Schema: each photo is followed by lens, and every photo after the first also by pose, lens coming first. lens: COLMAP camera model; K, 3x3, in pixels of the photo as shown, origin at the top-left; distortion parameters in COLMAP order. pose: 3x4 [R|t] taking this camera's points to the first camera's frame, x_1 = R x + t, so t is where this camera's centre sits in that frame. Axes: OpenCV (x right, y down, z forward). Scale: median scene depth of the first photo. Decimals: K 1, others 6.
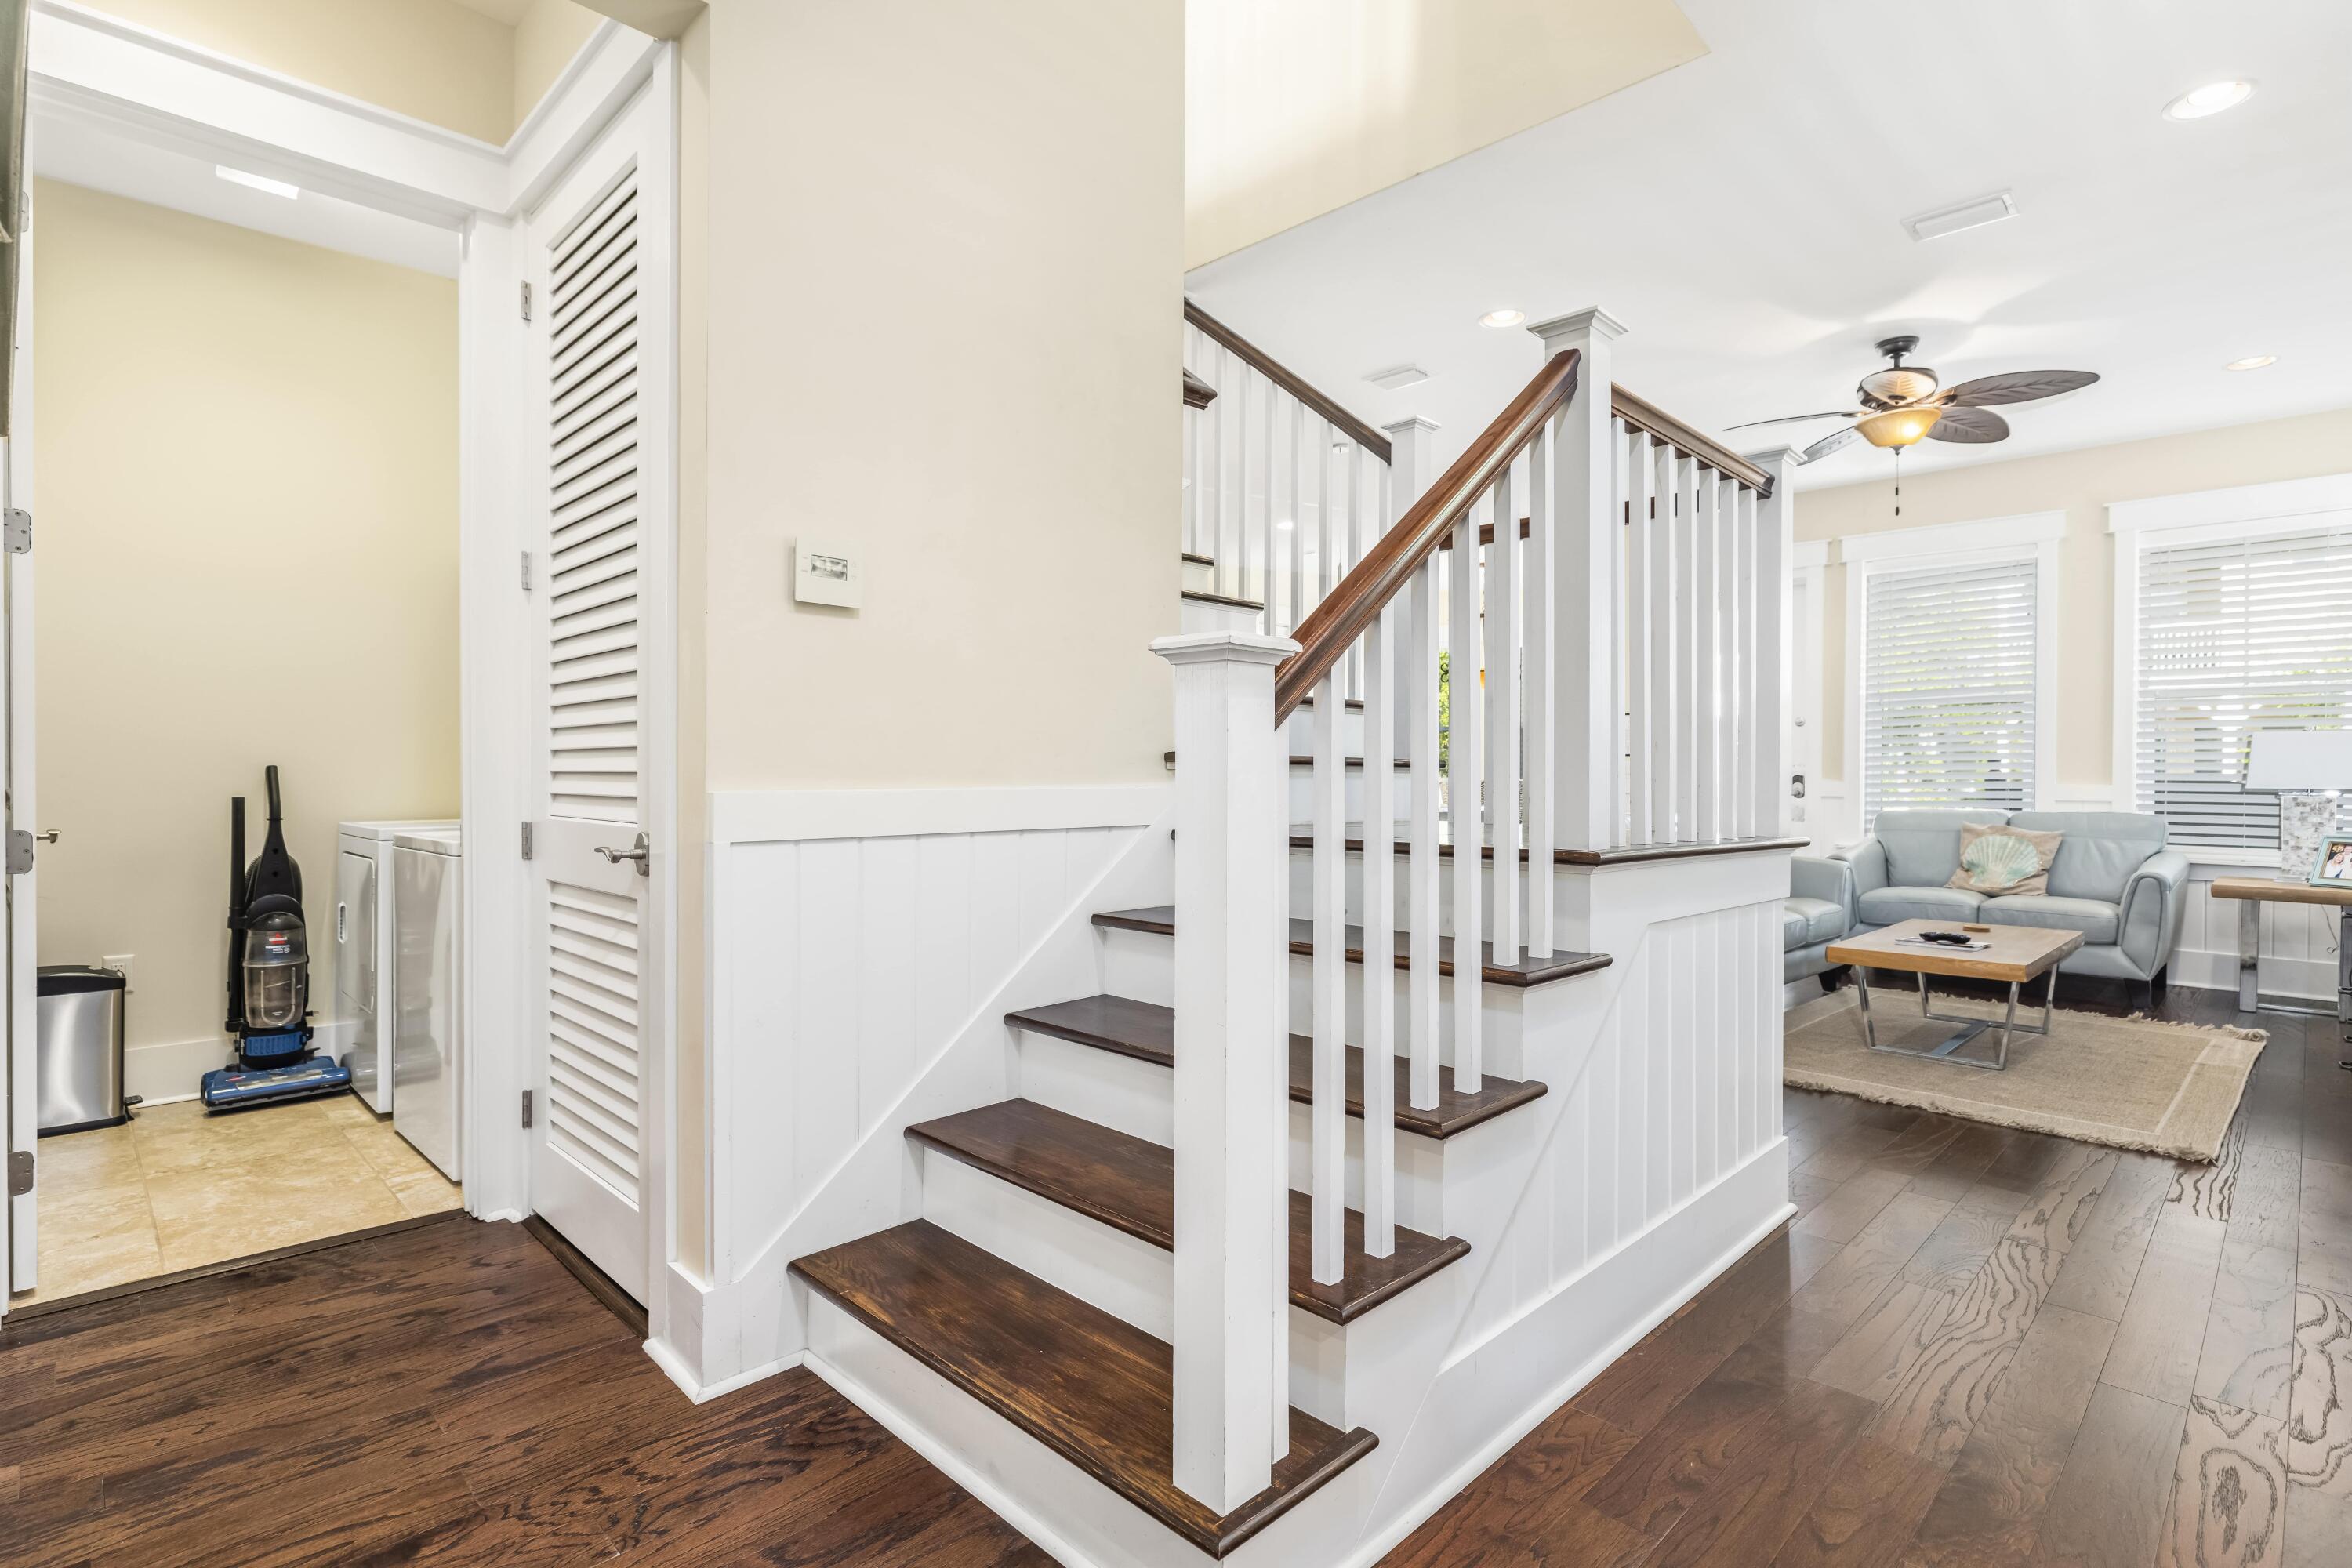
lens RADIAL K [[1149.5, 0, 1176.3], [0, 1149.5, 778.4], [0, 0, 1]] dist [0.001825, -0.000204]
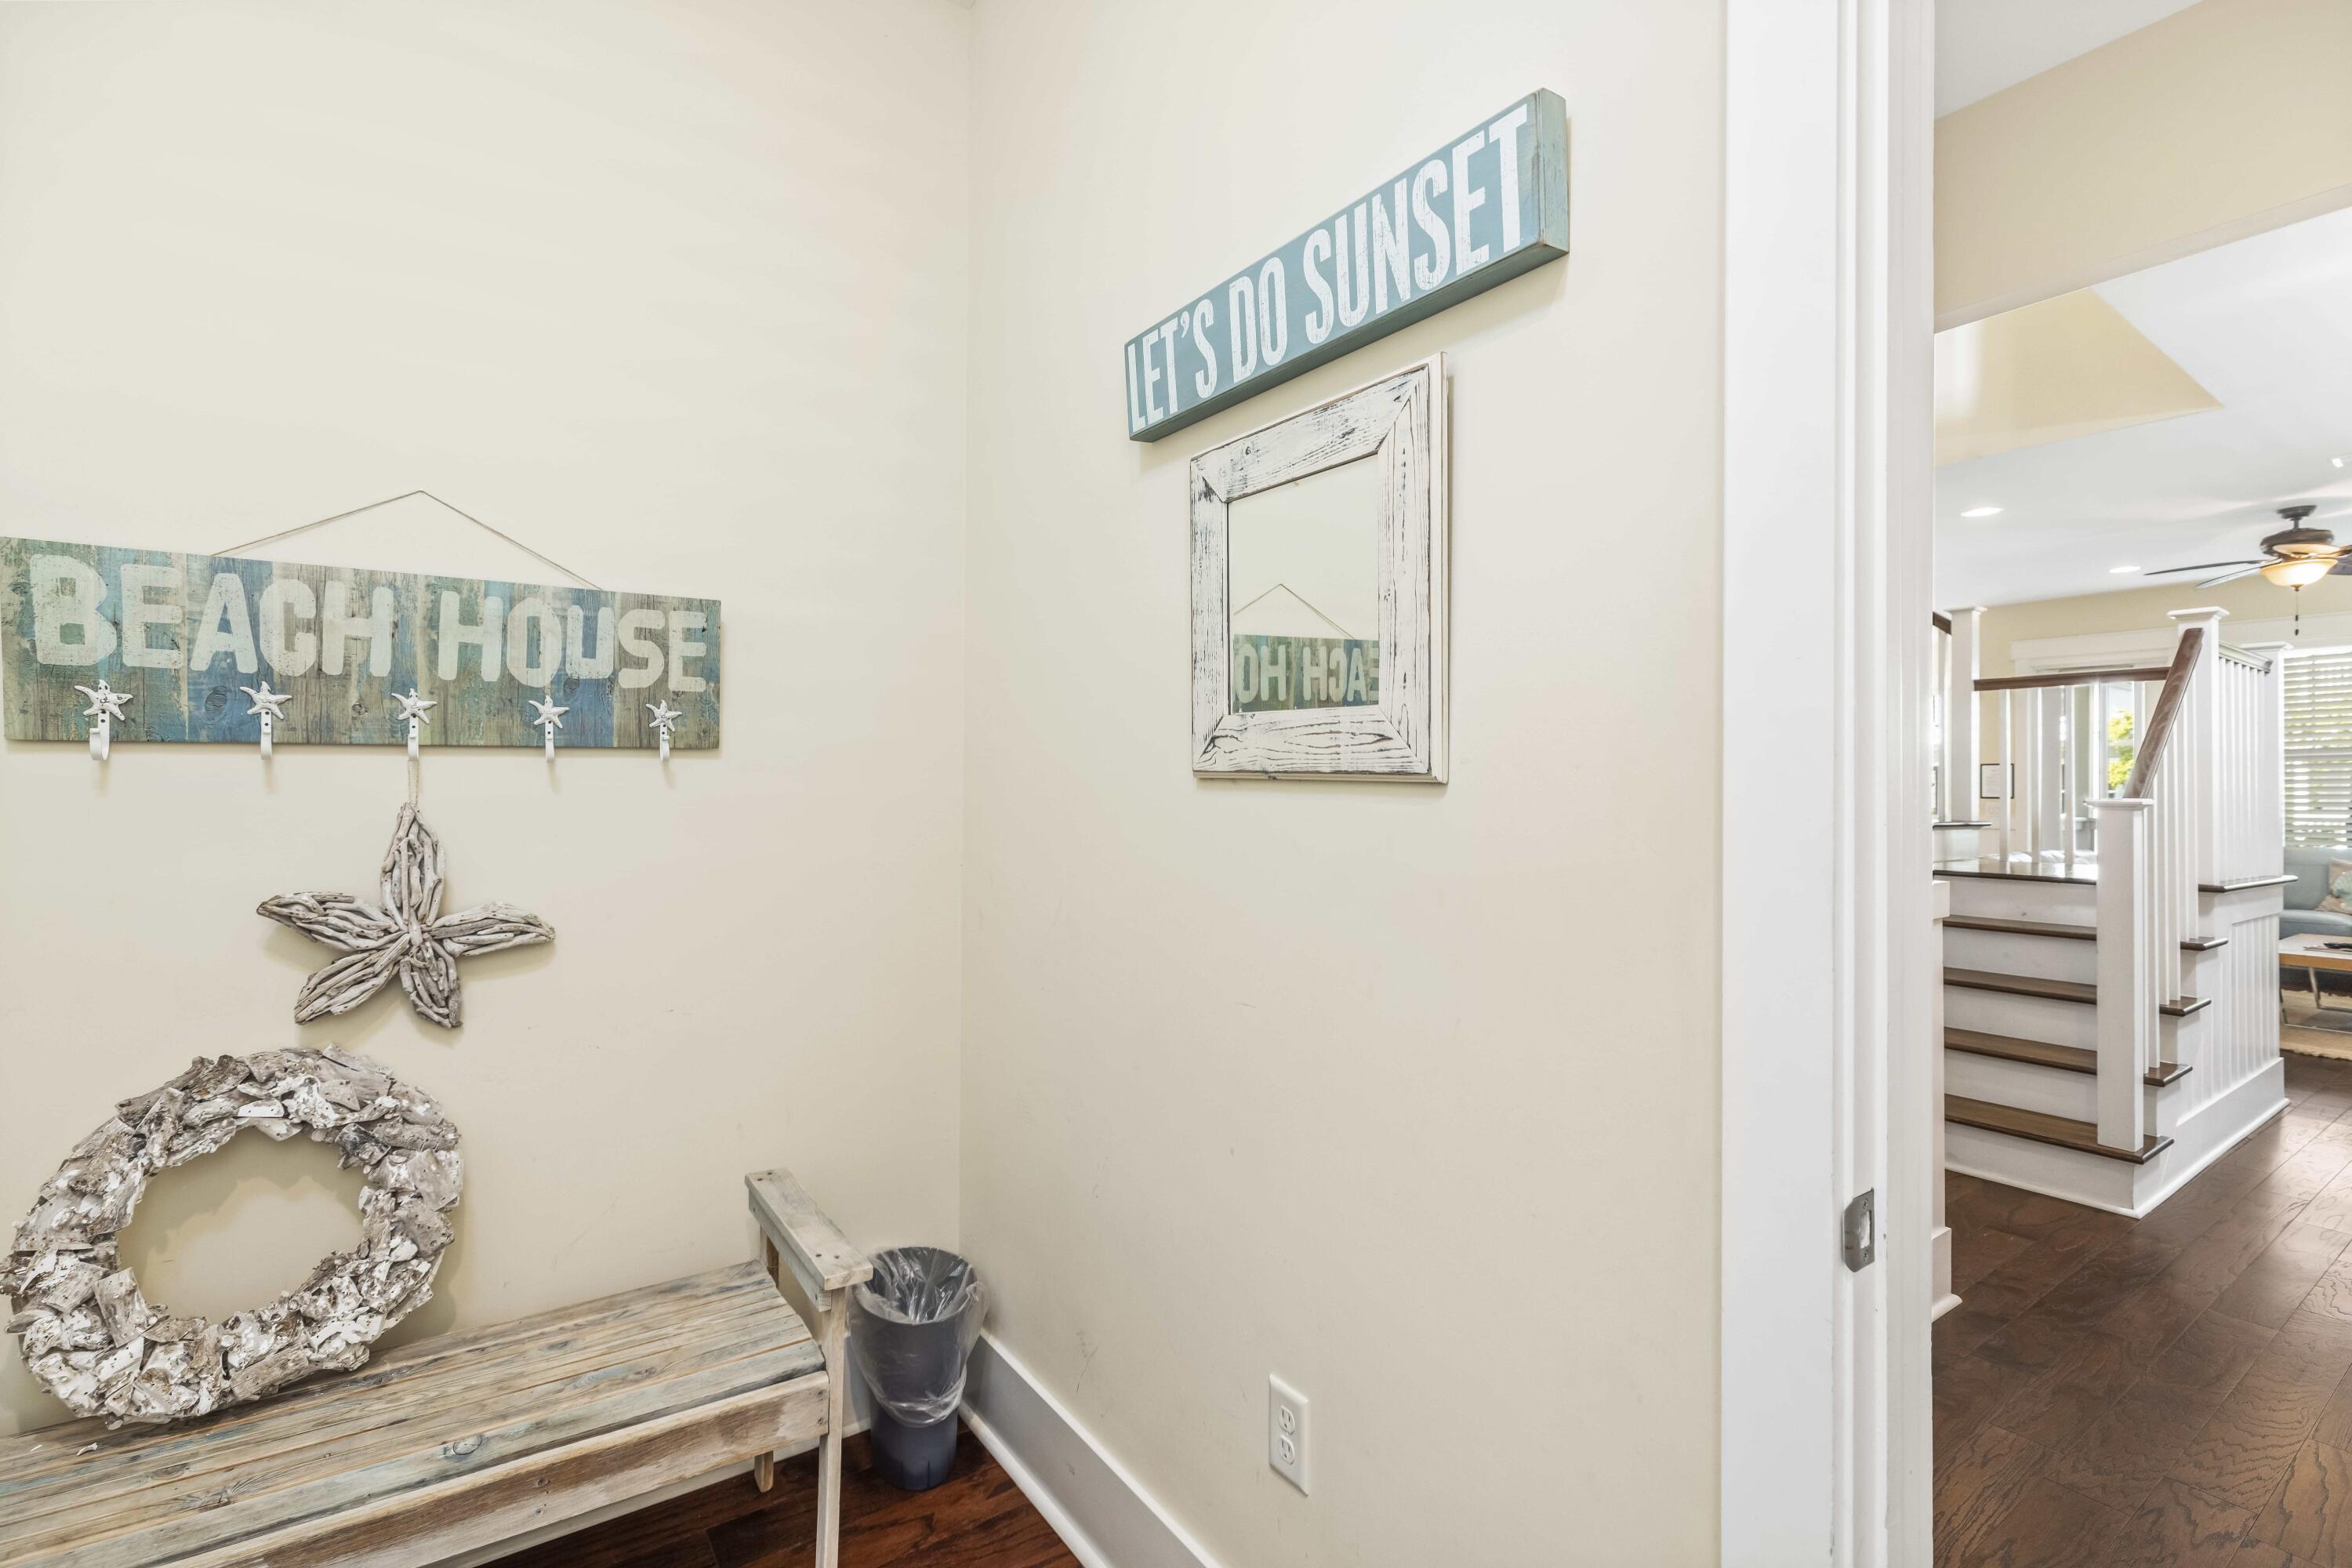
lens RADIAL K [[1055.6, 0, 1172.3], [0, 1055.6, 782.4], [0, 0, 1]] dist [0.000576, 0.000181]
pose [[0.983158, -0.001180, -0.182753, -0.862266], [-0.001090, 0.999924, -0.012319, -0.071532], [0.182754, 0.012311, 0.983082, -0.894057]]
